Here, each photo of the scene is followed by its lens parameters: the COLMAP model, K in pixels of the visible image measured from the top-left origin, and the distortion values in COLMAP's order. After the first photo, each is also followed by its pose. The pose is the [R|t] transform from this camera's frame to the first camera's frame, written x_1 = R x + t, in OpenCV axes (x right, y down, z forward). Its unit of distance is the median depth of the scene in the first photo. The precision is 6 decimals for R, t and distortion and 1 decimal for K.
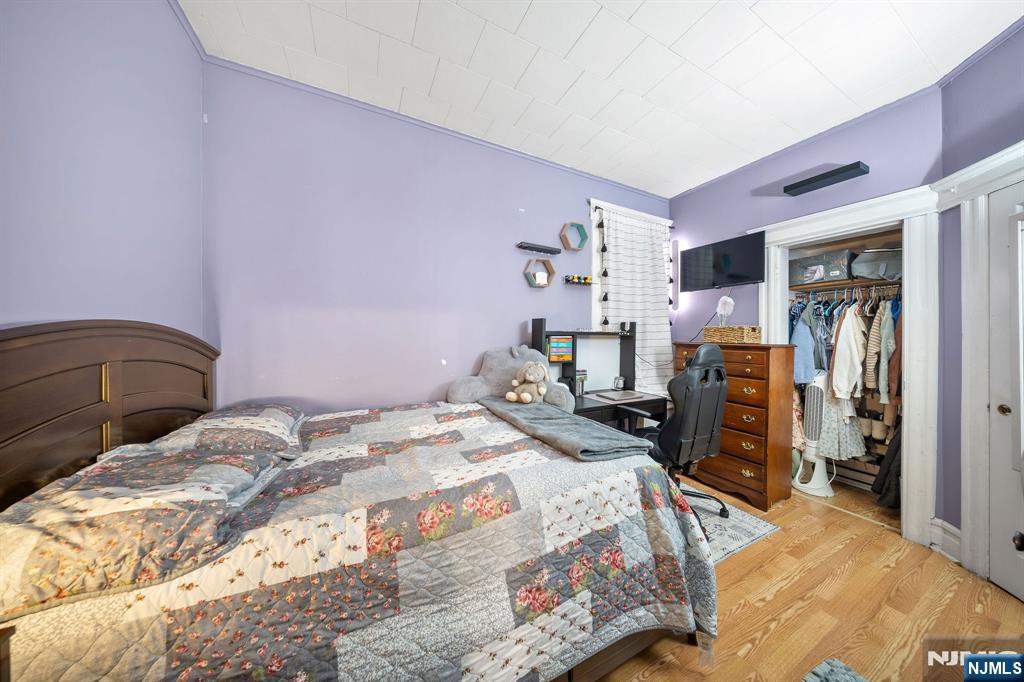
lens RADIAL K [[305.6, 0, 509.9], [0, 305.6, 338.6], [0, 0, 1]] dist [0.000816, -0.000071]
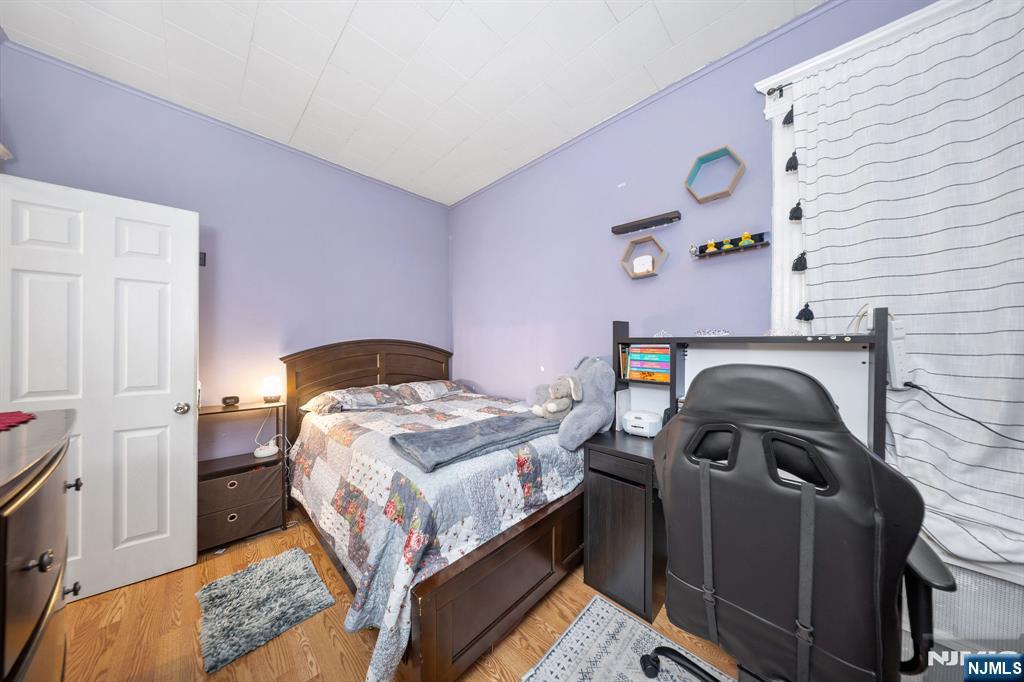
lens RADIAL K [[305.6, 0, 509.9], [0, 305.6, 338.6], [0, 0, 1]] dist [0.000816, -0.000071]
pose [[0.327936, -0.017607, -0.944536, 0.637423], [0.001416, 0.999834, -0.018146, -0.008908], [0.944699, 0.004613, 0.327907, 0.435737]]
